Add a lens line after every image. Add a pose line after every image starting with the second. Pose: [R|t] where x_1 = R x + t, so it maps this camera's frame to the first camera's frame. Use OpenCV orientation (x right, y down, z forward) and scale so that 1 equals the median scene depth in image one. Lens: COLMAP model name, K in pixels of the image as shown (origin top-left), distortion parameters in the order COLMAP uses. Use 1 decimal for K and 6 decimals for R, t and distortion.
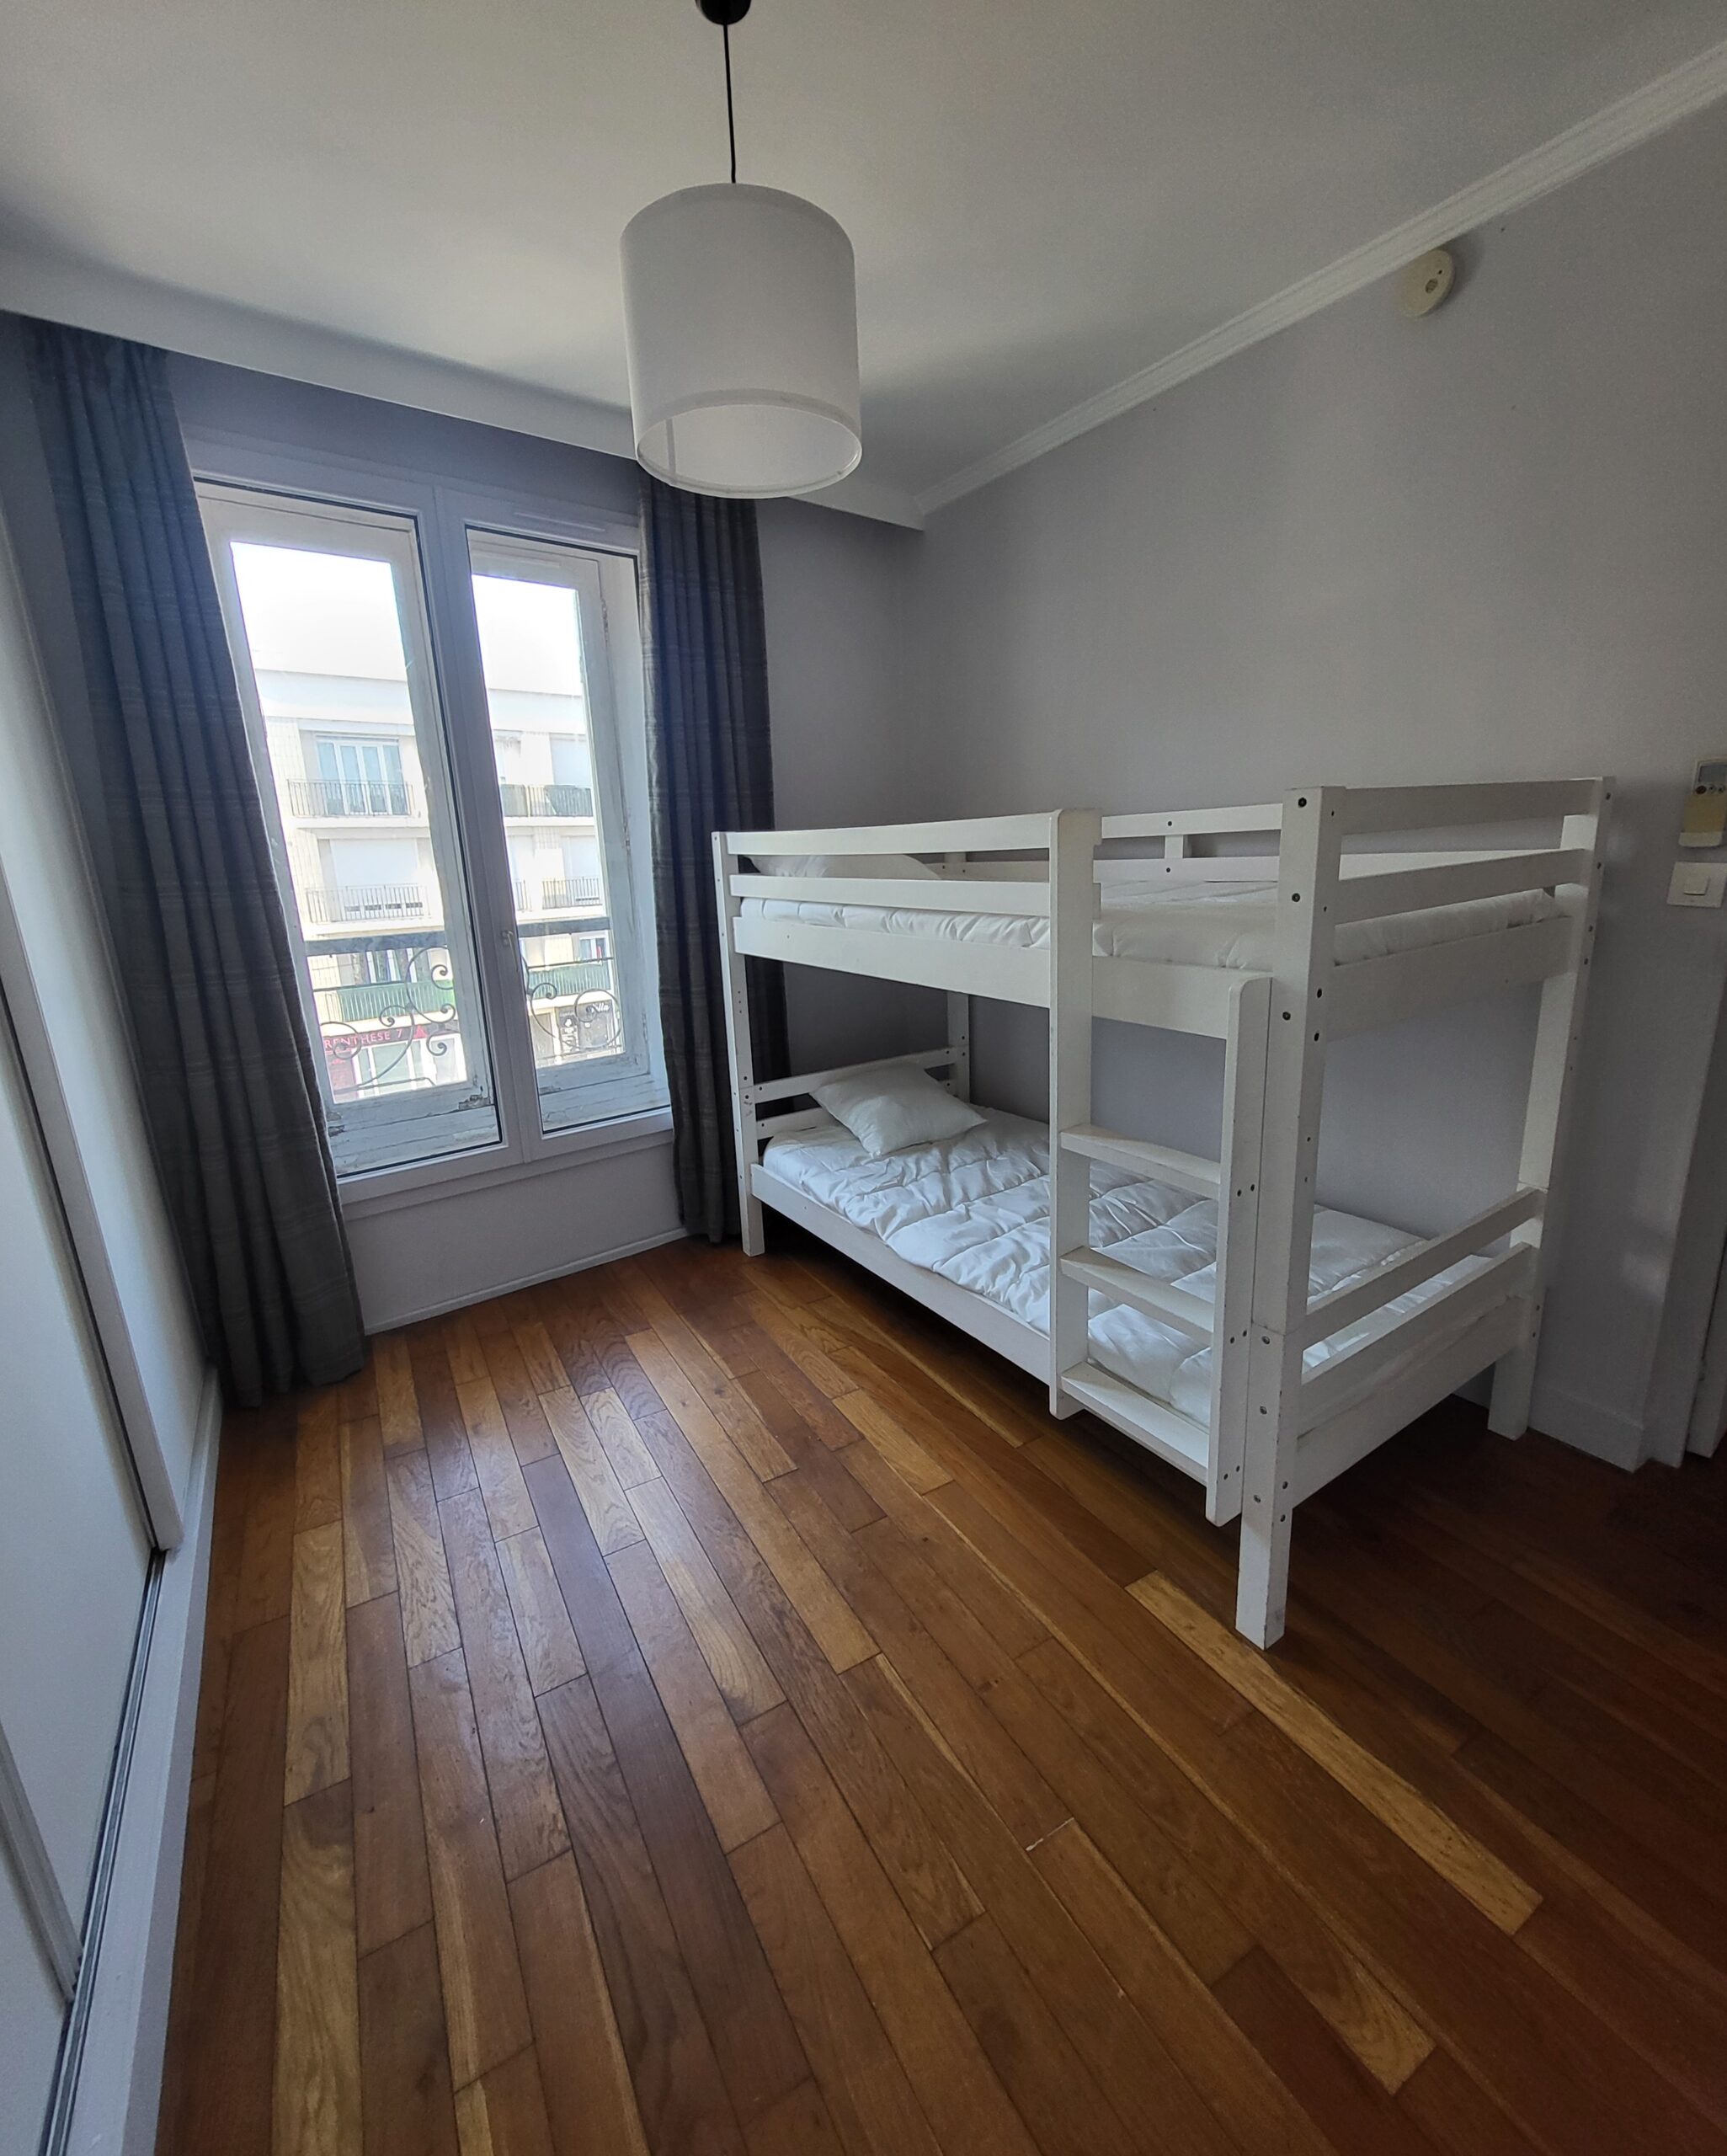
lens RADIAL K [[894.9, 0, 864.5], [0, 894.9, 1072.8], [0, 0, 1]] dist [0.000291, 0.000006]
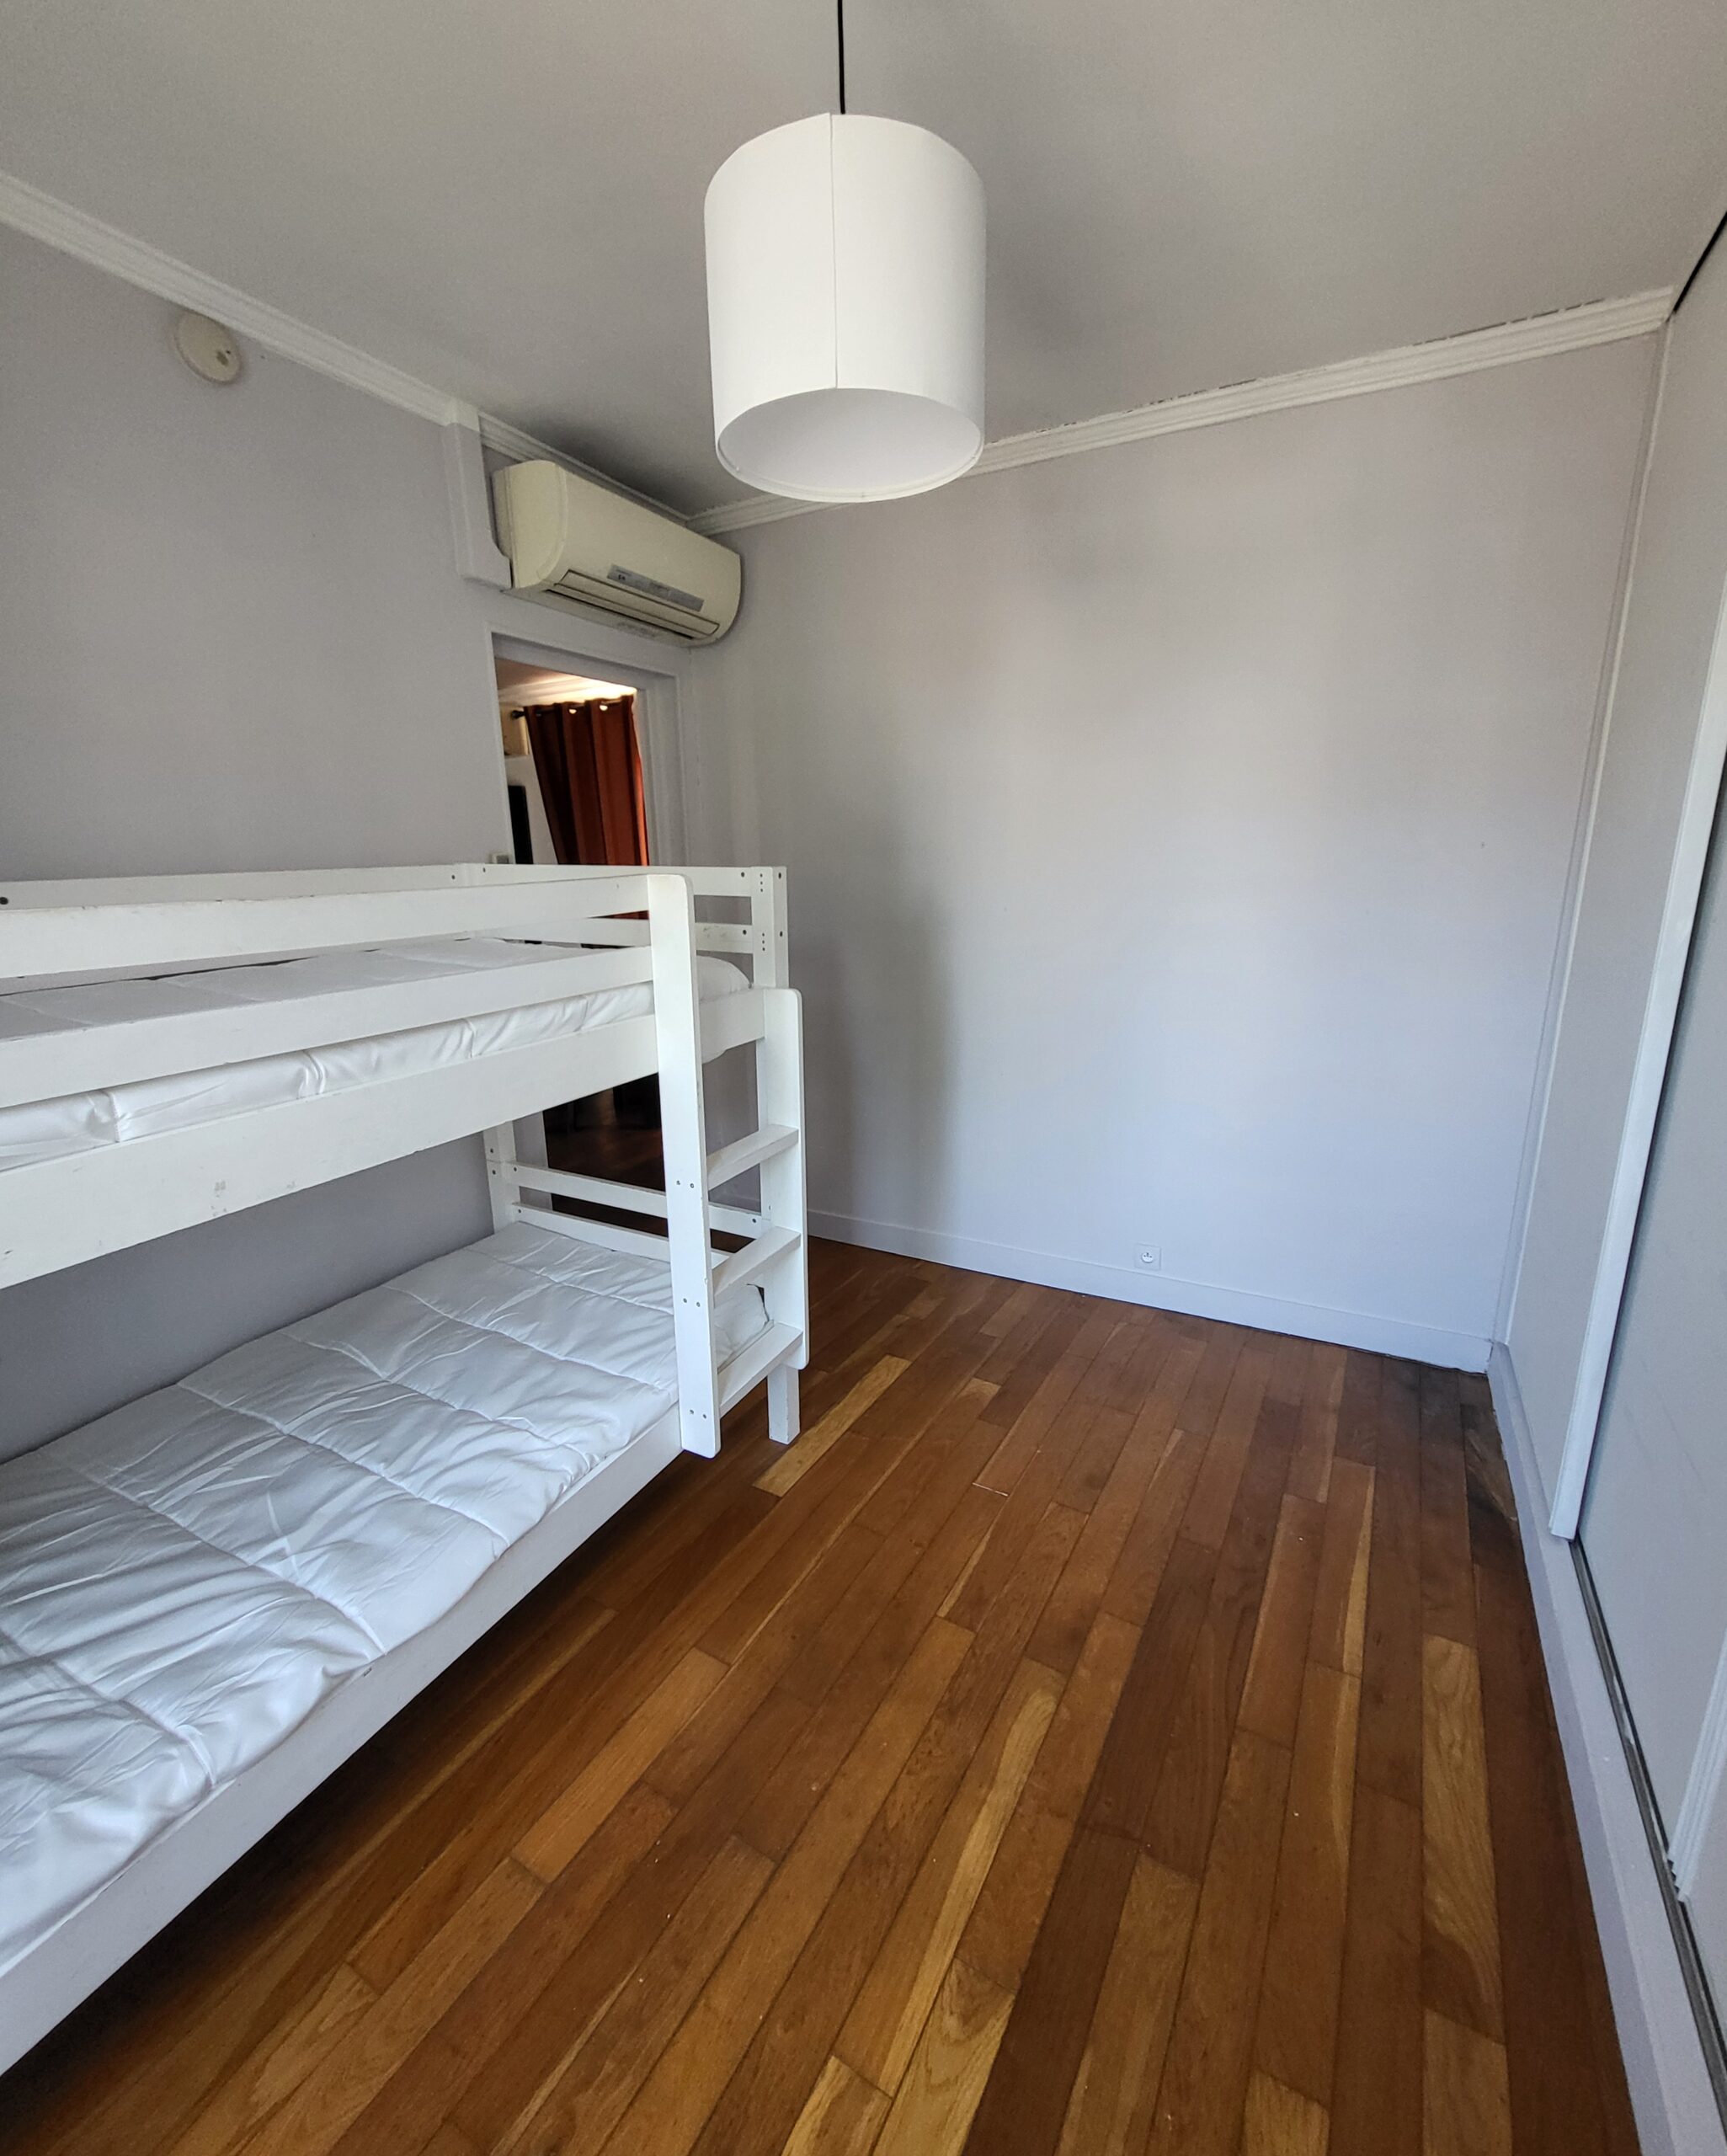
lens RADIAL K [[894.9, 0, 864.5], [0, 894.9, 1072.8], [0, 0, 1]] dist [0.000291, 0.000006]
pose [[-0.473003, -0.168484, 0.864801, -0.700503], [0.257584, 0.912217, 0.318607, -0.307127], [-0.842567, 0.373461, -0.388083, 1.115428]]
